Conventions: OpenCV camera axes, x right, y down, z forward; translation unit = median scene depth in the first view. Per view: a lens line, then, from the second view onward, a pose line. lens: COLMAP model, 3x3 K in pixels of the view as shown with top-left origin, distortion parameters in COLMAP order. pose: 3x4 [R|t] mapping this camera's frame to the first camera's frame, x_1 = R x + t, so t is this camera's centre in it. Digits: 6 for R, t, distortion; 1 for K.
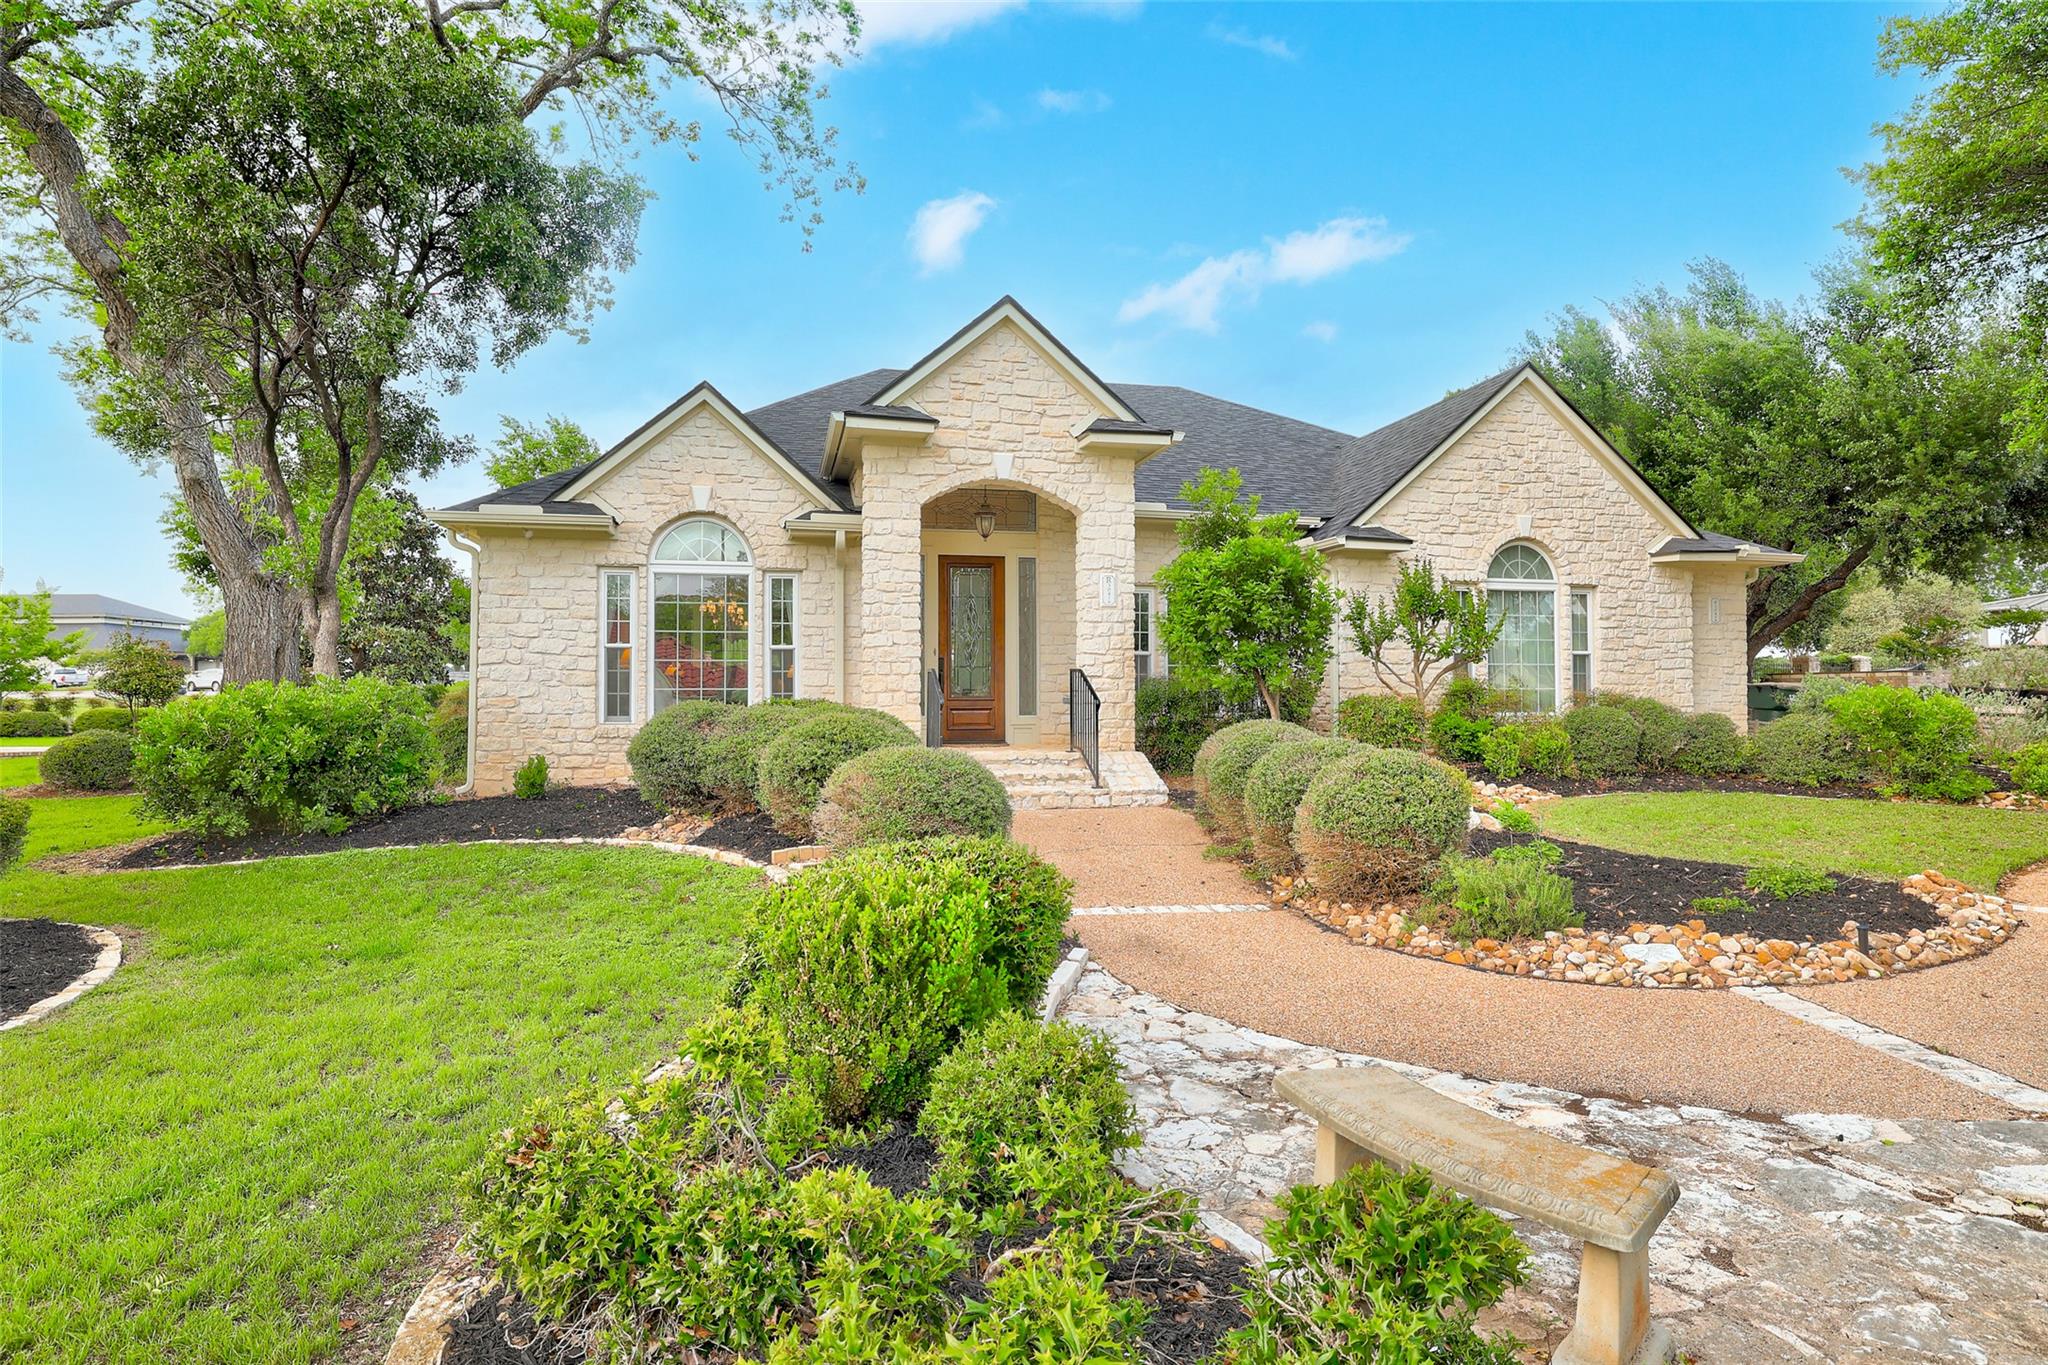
lens RADIAL K [[1123.7, 0, 1024.9], [0, 1123.7, 674.7], [0, 0, 1]] dist [-0.000213, -0.000011]
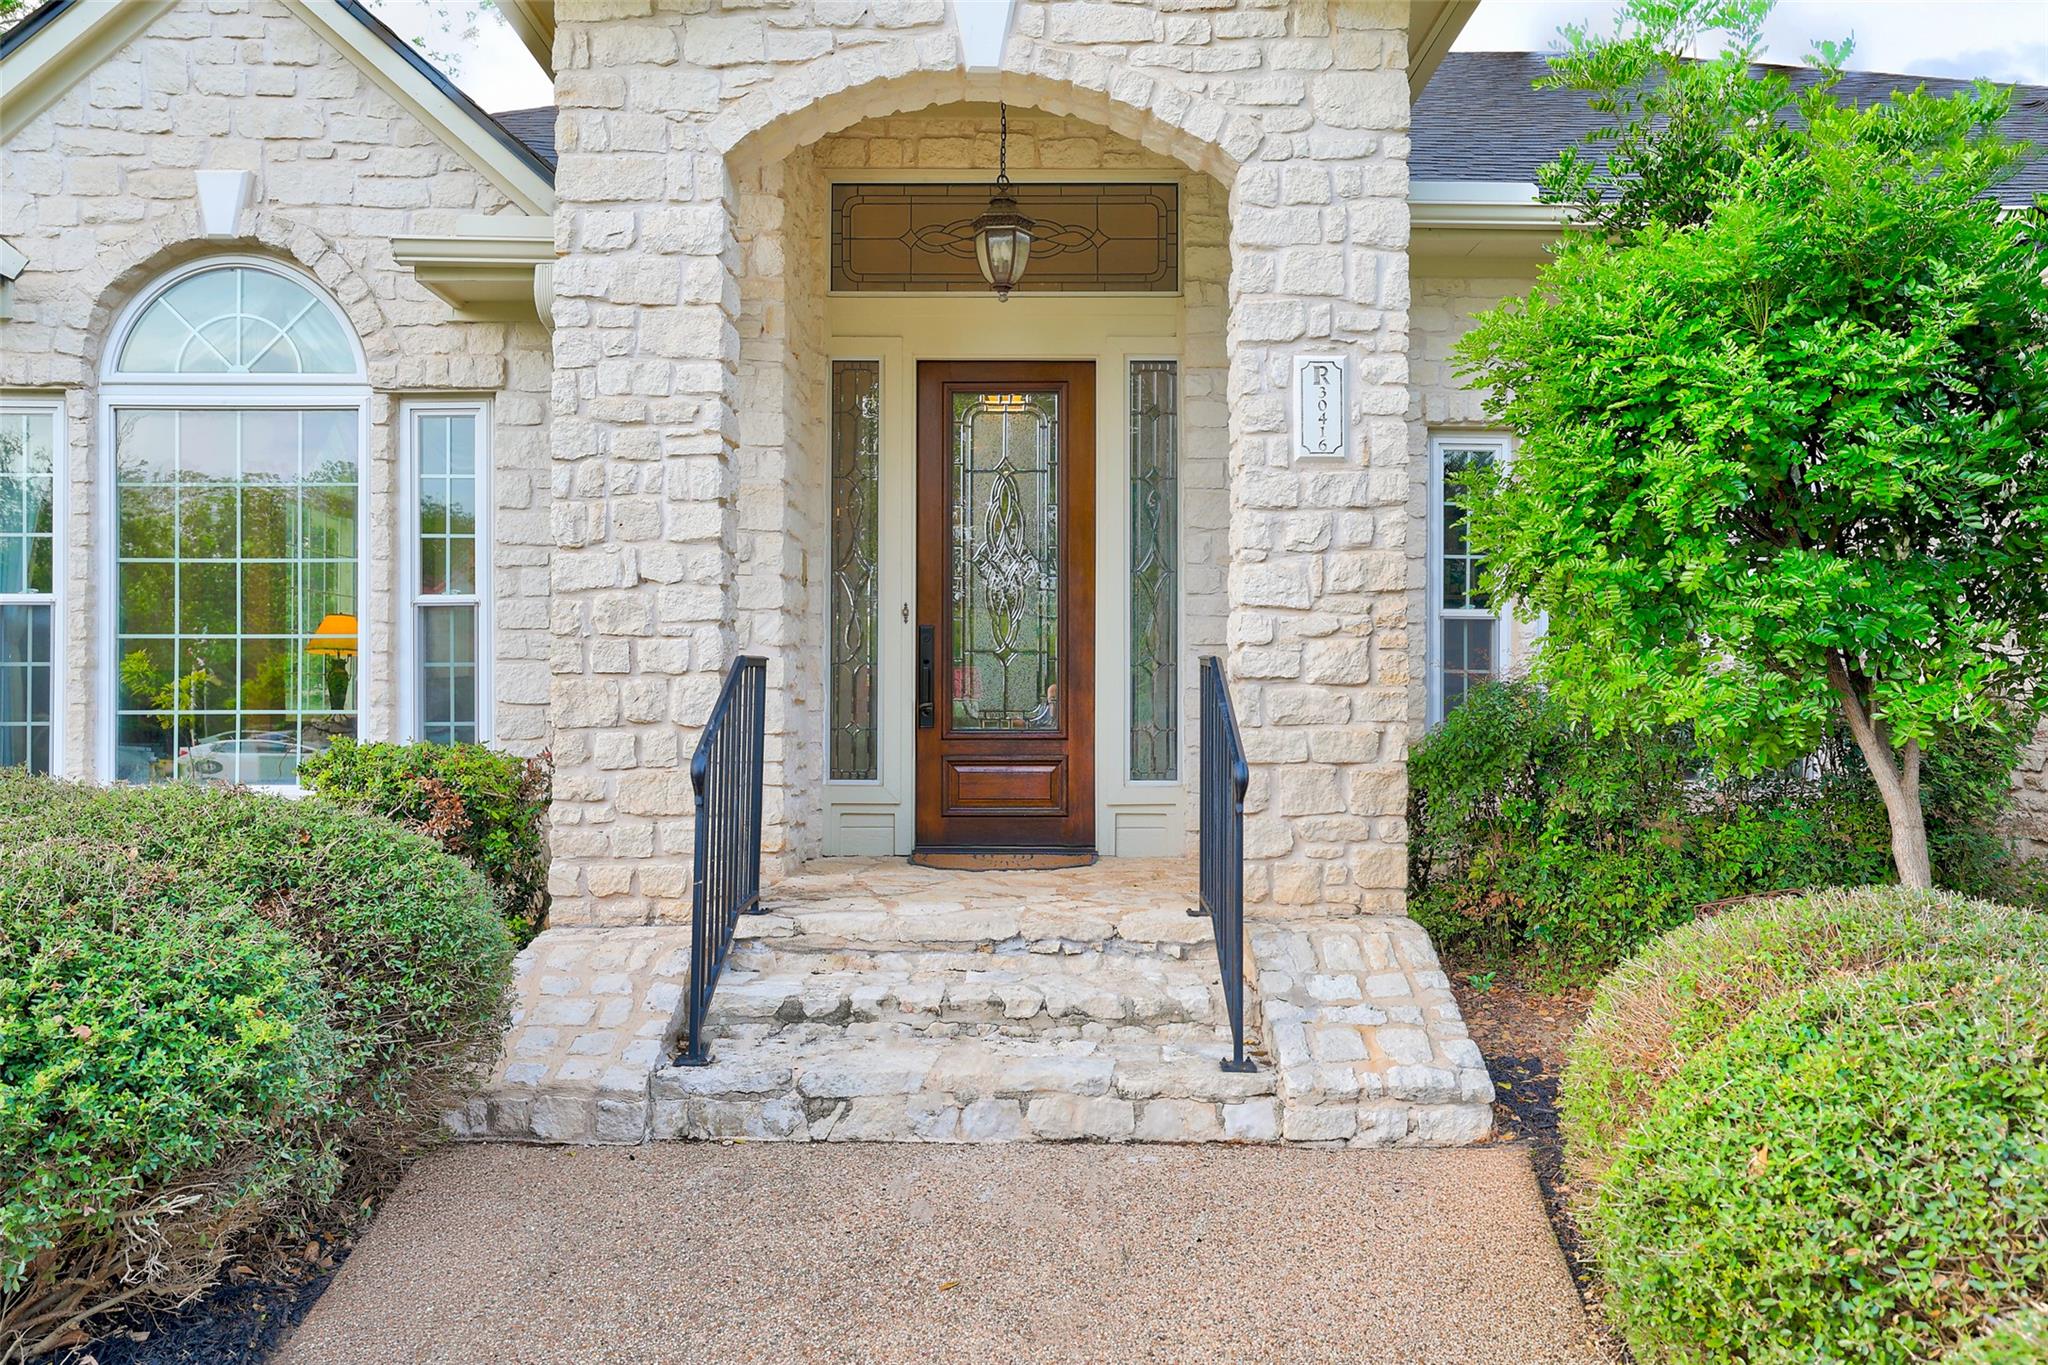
lens RADIAL K [[1562.9, 0, 1021.0], [0, 1562.9, 694.1], [0, 0, 1]] dist [0.000377, 0.004993]
pose [[0.971260, 0.005051, -0.237967, 0.098922], [-0.000247, 0.999796, 0.020213, -0.003394], [0.238020, -0.019573, 0.971063, 0.559876]]
